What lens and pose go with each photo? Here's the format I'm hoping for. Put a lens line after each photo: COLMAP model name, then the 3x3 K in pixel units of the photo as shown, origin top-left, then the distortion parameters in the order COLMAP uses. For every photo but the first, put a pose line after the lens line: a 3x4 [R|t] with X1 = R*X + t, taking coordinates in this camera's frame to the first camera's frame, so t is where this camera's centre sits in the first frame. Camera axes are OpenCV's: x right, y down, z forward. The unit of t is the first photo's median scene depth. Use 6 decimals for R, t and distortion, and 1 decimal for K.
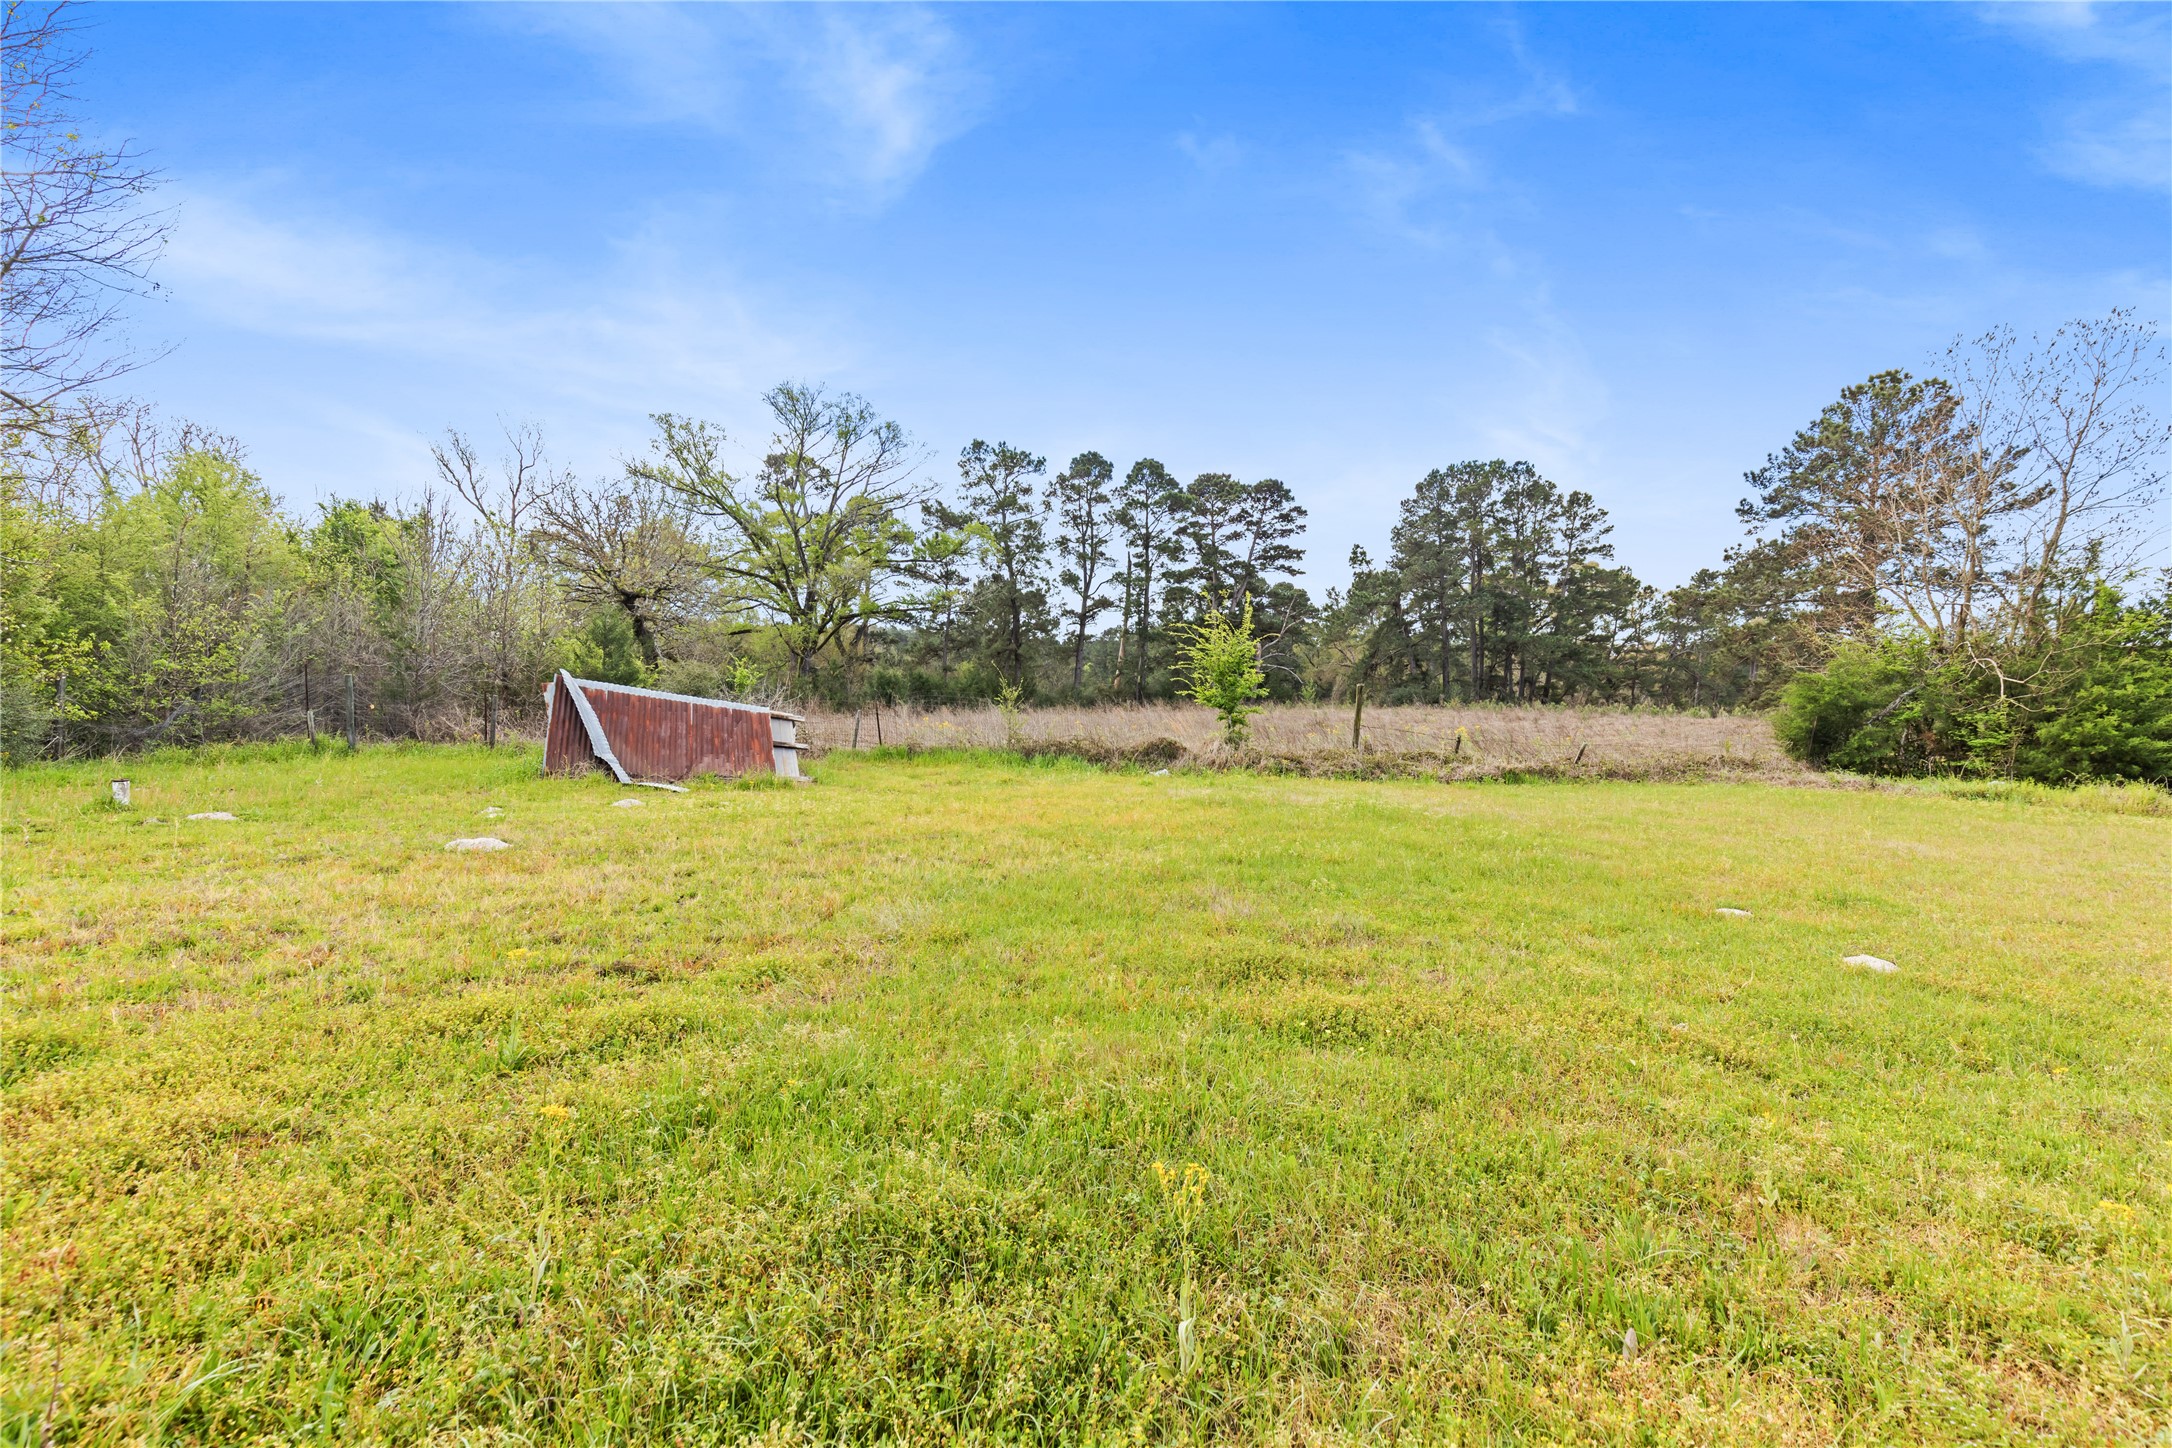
lens RADIAL K [[960.6, 0, 1096.5], [0, 960.6, 718.2], [0, 0, 1]] dist [0.006693, -0.000194]
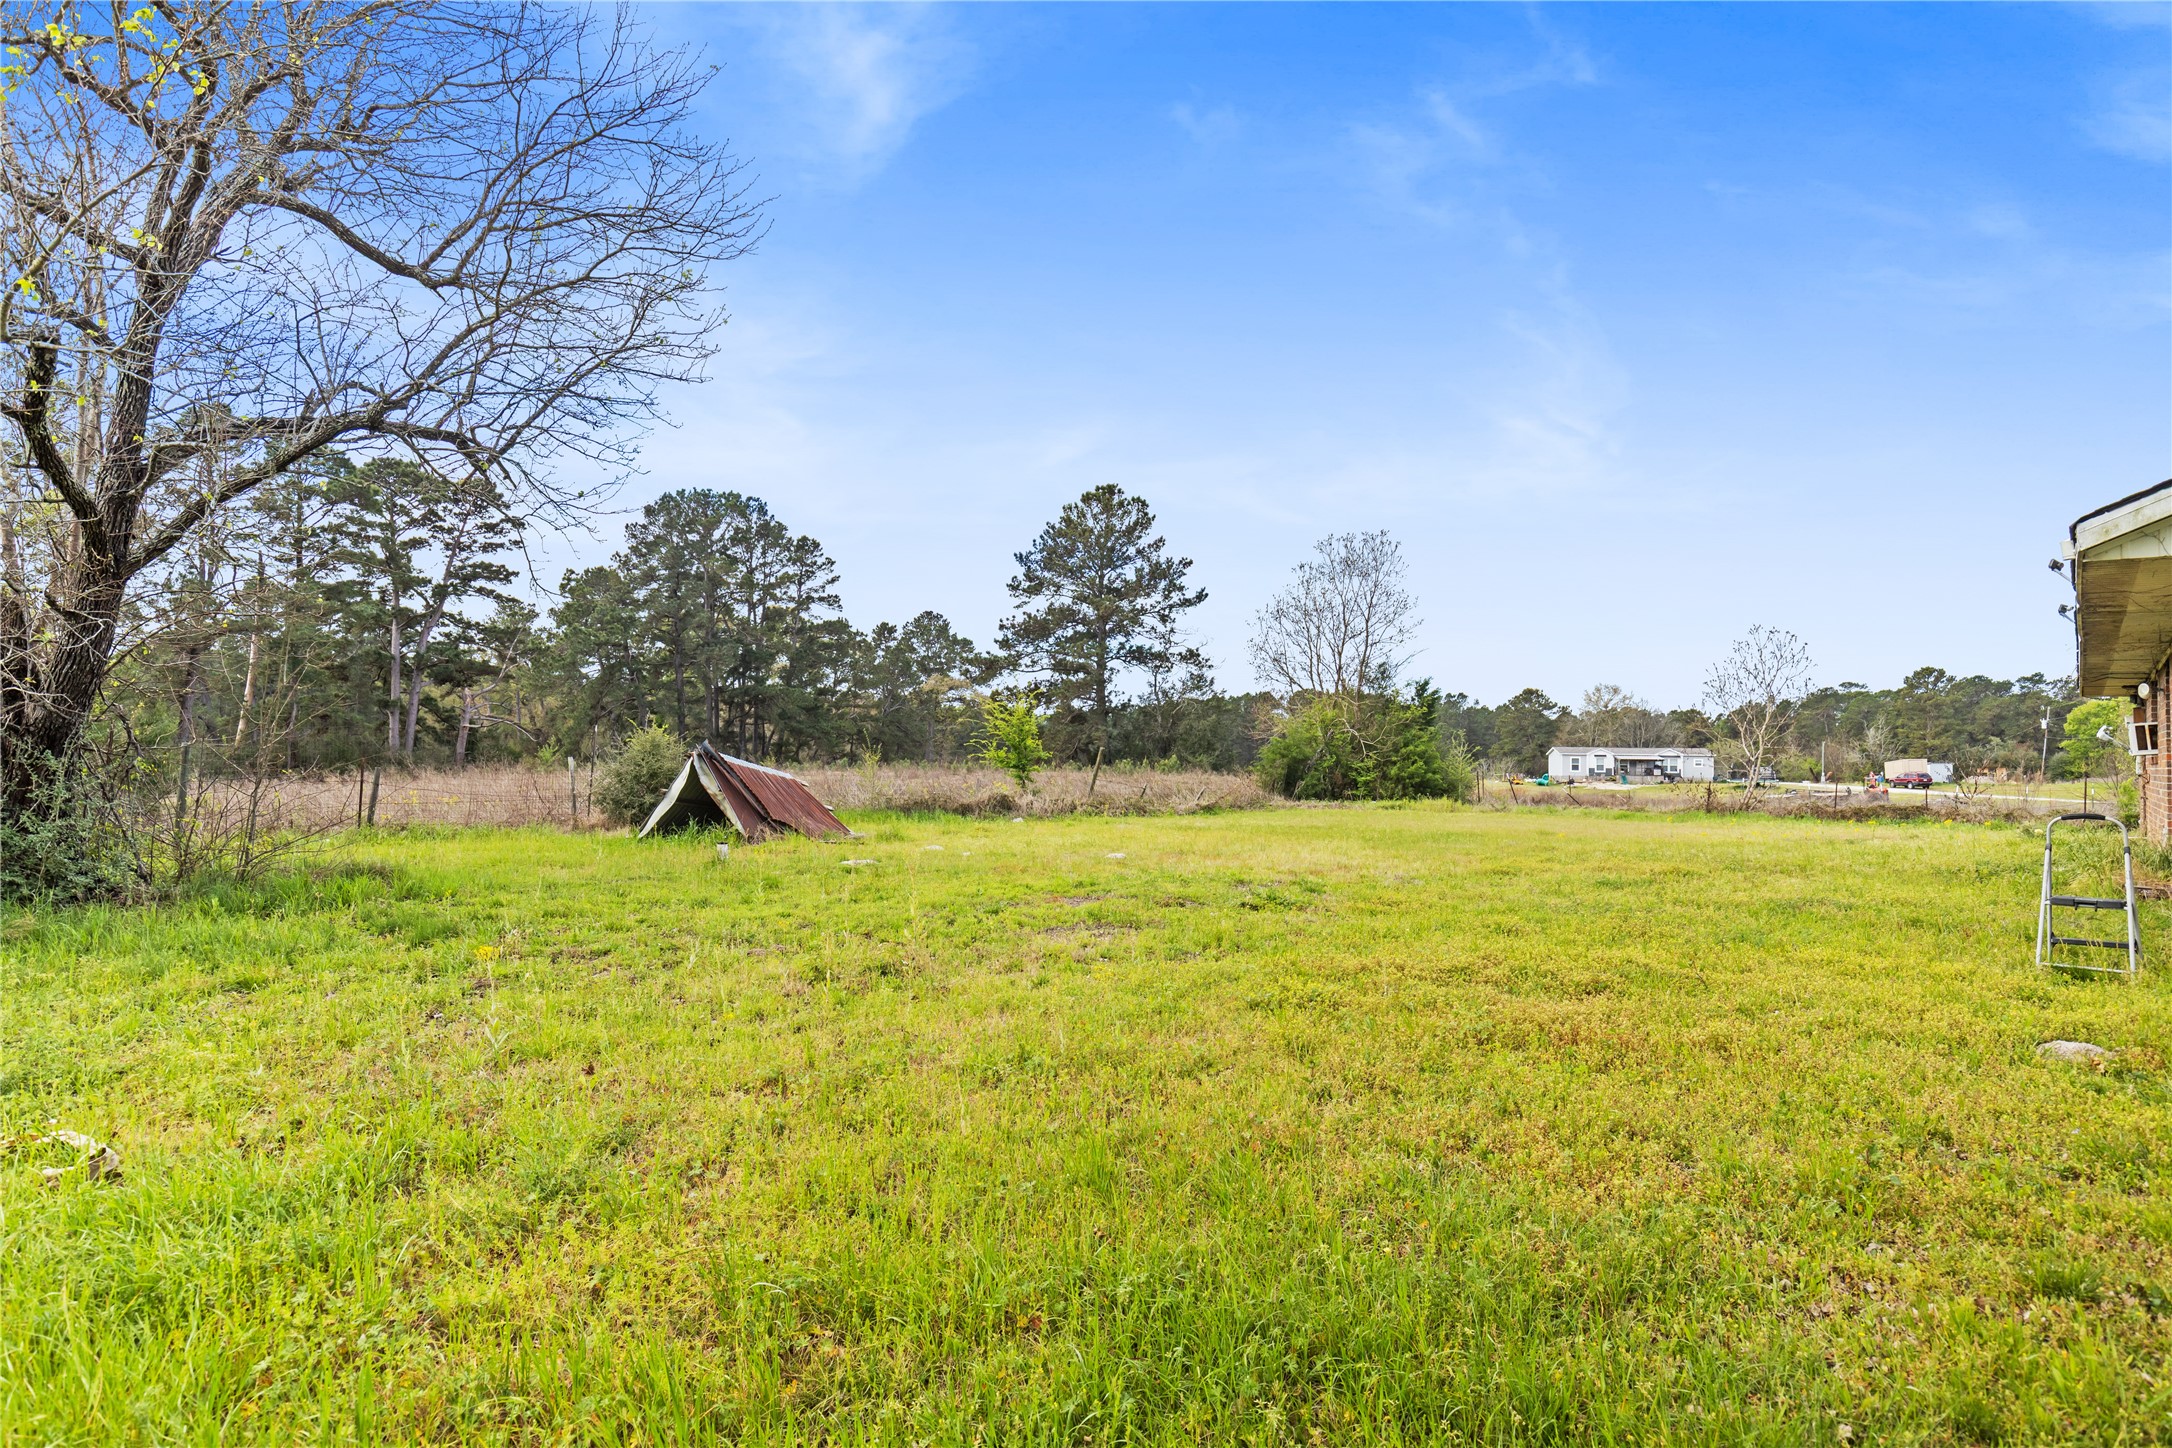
lens RADIAL K [[1224.8, 0, 1077.6], [0, 1224.8, 728.9], [0, 0, 1]] dist [-0.003204, -0.000252]
pose [[0.698961, 0.002082, 0.715157, -0.189072], [0.028950, 0.999094, -0.031203, -0.001934], [-0.714574, 0.042513, 0.698267, -0.024799]]
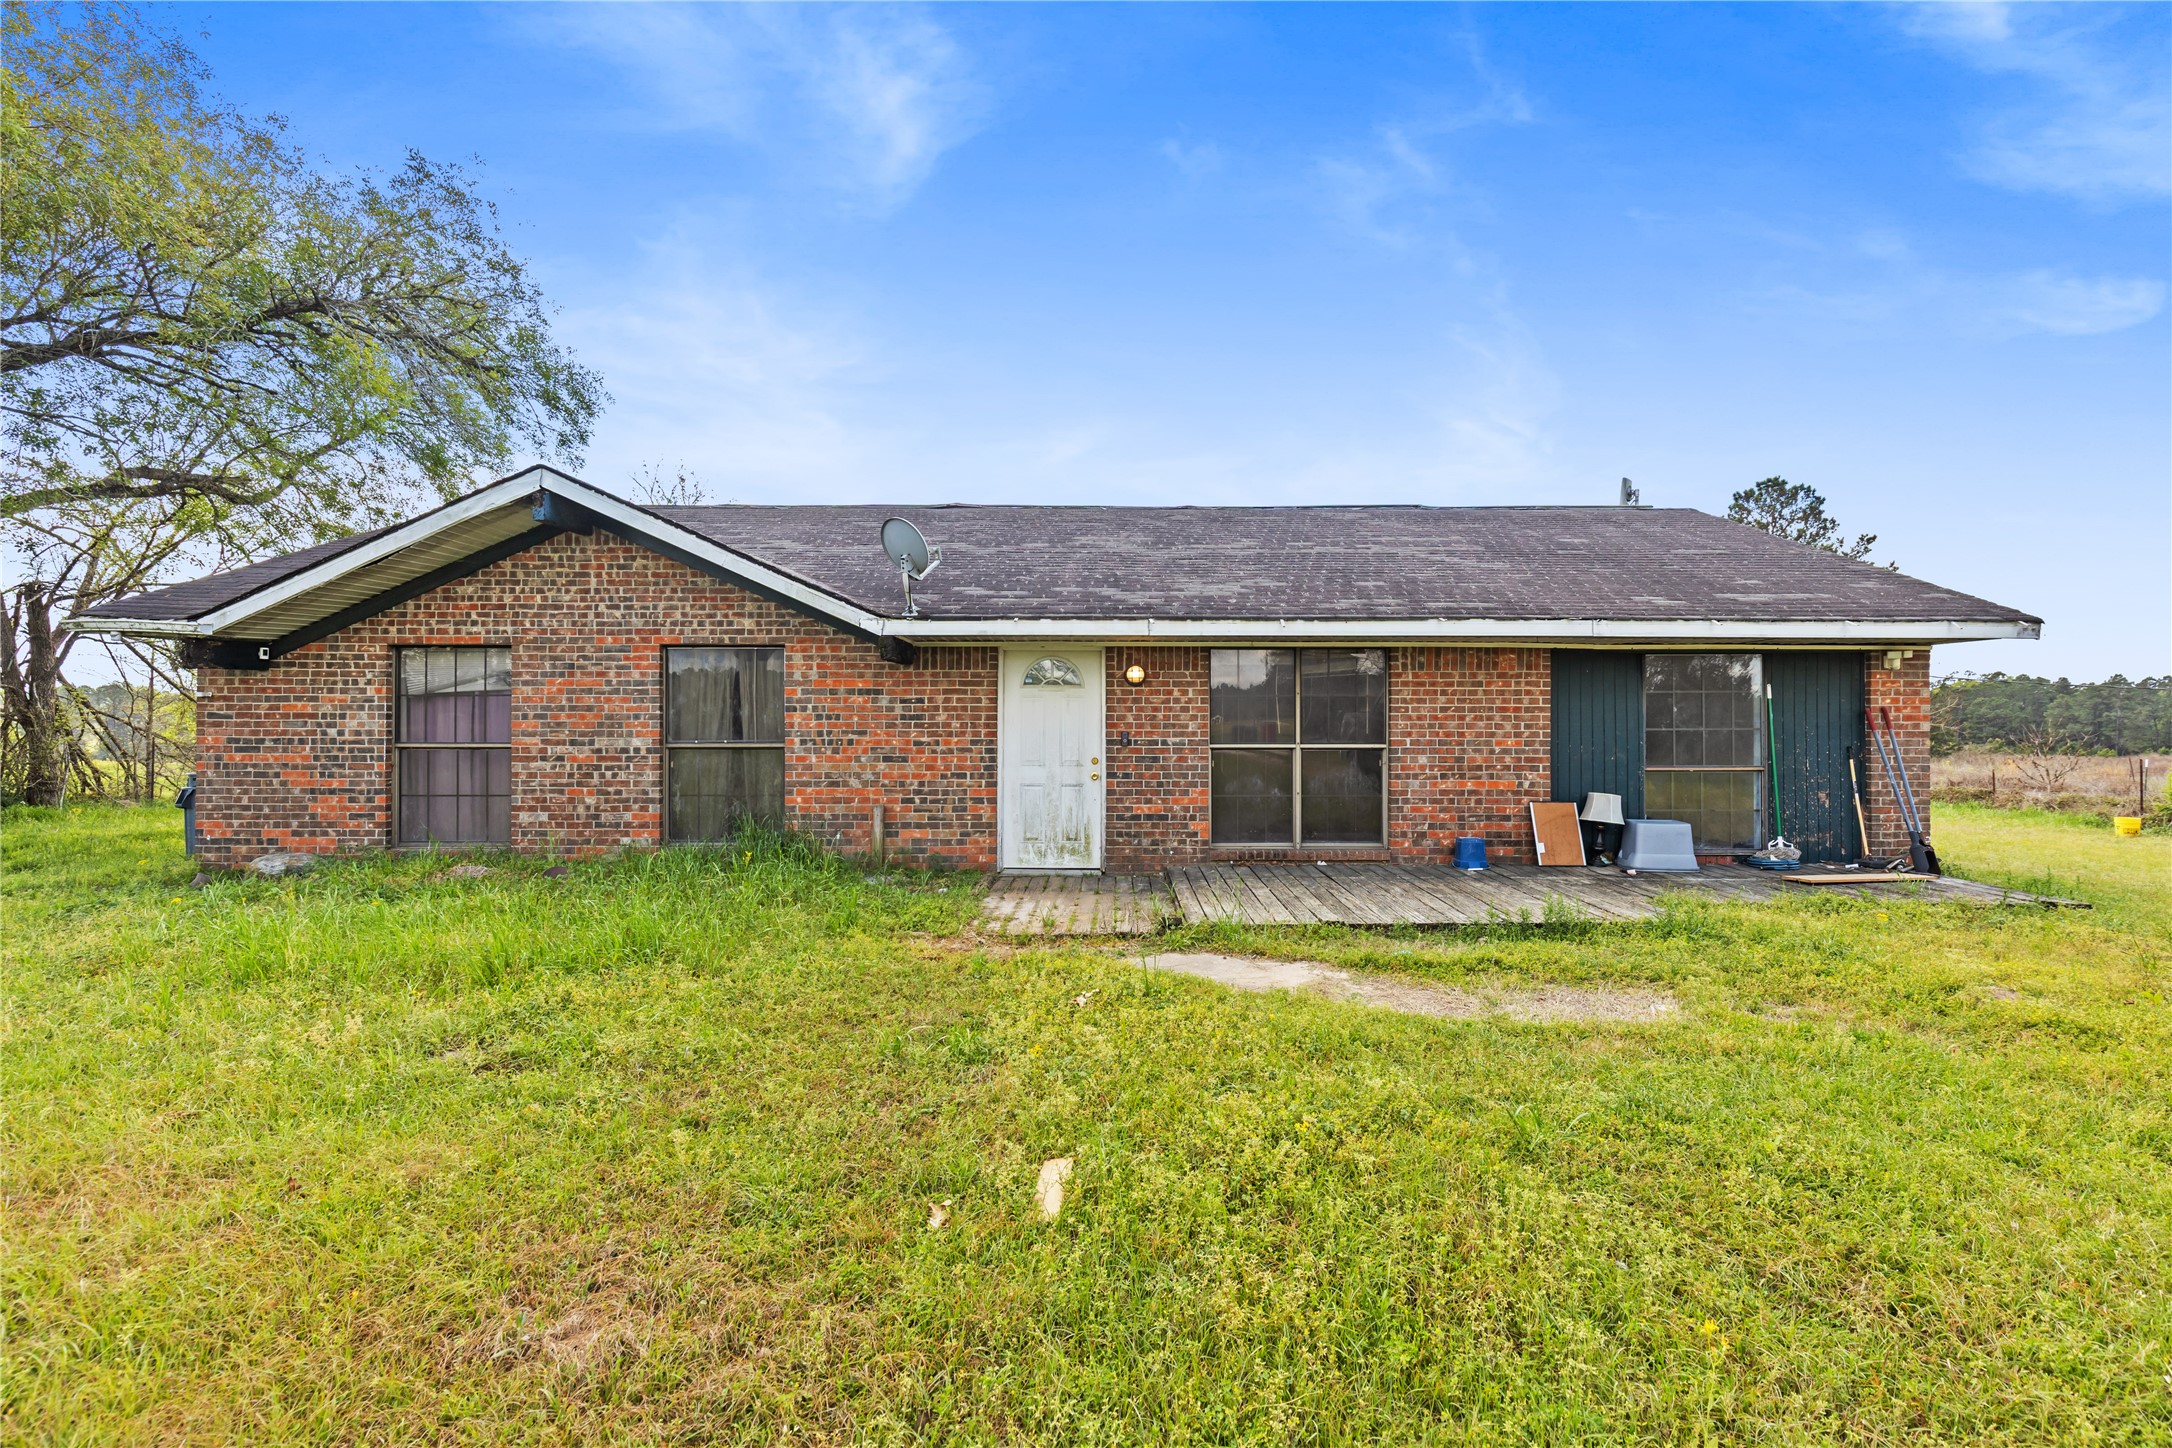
lens RADIAL K [[960.6, 0, 1094.4], [0, 960.6, 727.1], [0, 0, 1]] dist [0.006693, -0.000194]
pose [[0.995137, -0.025720, -0.095079, 0.019430], [0.021799, 0.998878, -0.042049, 0.005565], [0.096054, 0.039771, 0.994581, -0.216029]]
